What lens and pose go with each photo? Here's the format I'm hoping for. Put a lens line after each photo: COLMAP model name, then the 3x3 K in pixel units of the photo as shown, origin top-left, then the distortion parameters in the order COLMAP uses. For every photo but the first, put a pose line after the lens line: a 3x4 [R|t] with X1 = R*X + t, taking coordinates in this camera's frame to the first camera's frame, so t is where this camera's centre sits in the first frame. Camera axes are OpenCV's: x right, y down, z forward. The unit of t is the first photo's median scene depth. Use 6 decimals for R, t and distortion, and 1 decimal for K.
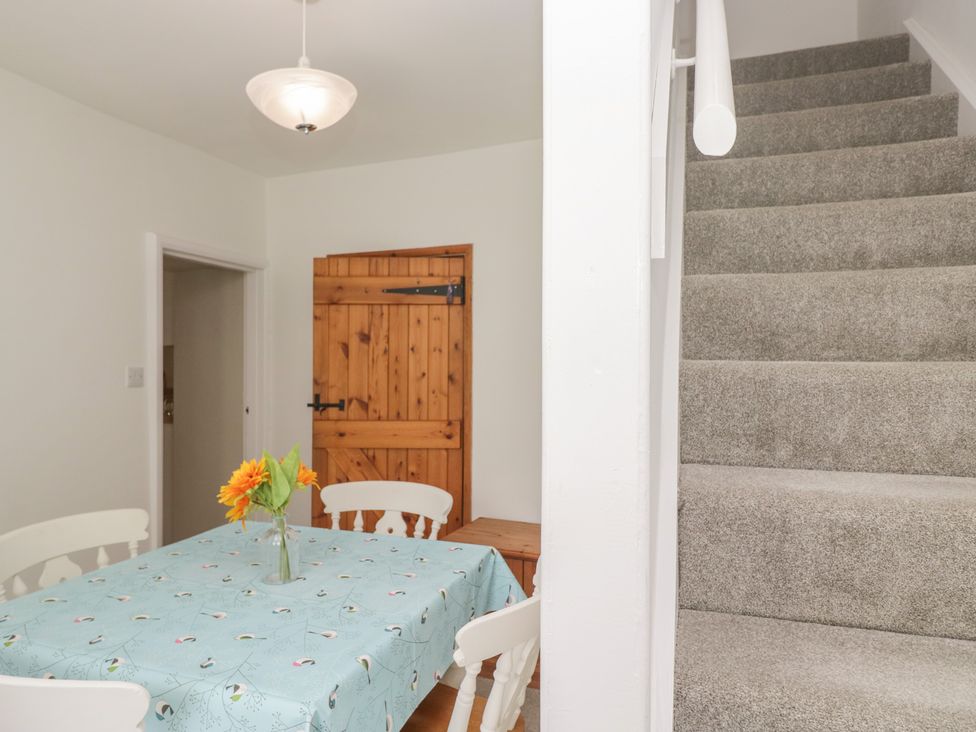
lens RADIAL K [[722.9, 0, 504.3], [0, 722.9, 339.4], [0, 0, 1]] dist [0.005630, -0.003697]
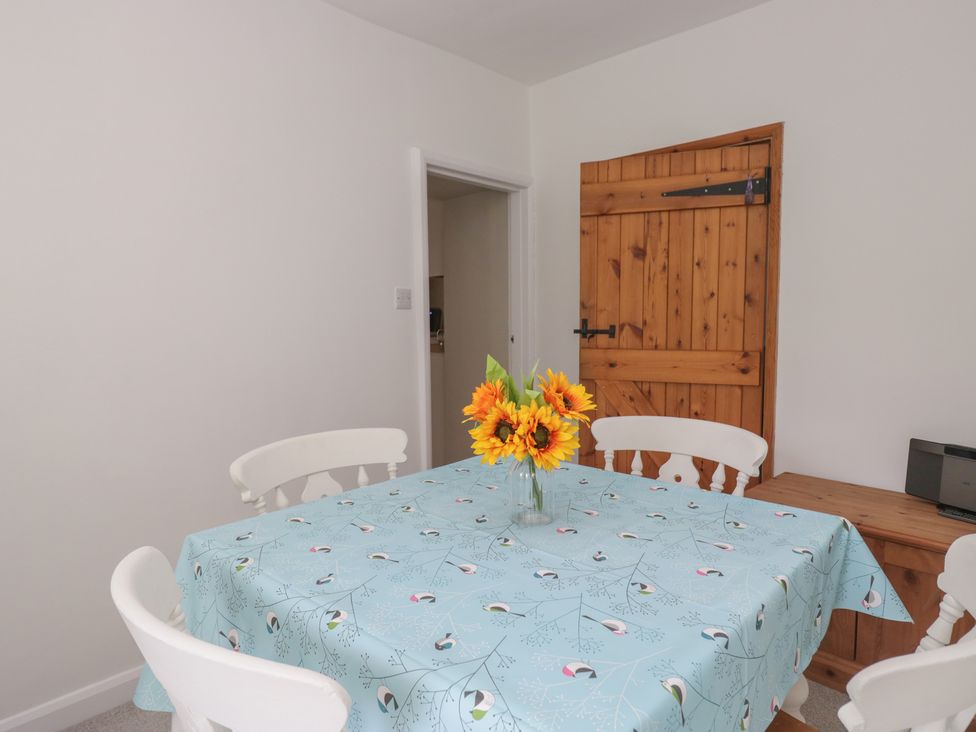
lens RADIAL K [[551.1, 0, 482.6], [0, 551.1, 362.2], [0, 0, 1]] dist [0.003427, -0.010404]
pose [[0.914088, 0.014313, -0.405263, -0.104776], [0.011963, 0.997990, 0.062228, 0.091470], [0.405339, -0.061730, 0.912080, 0.349203]]
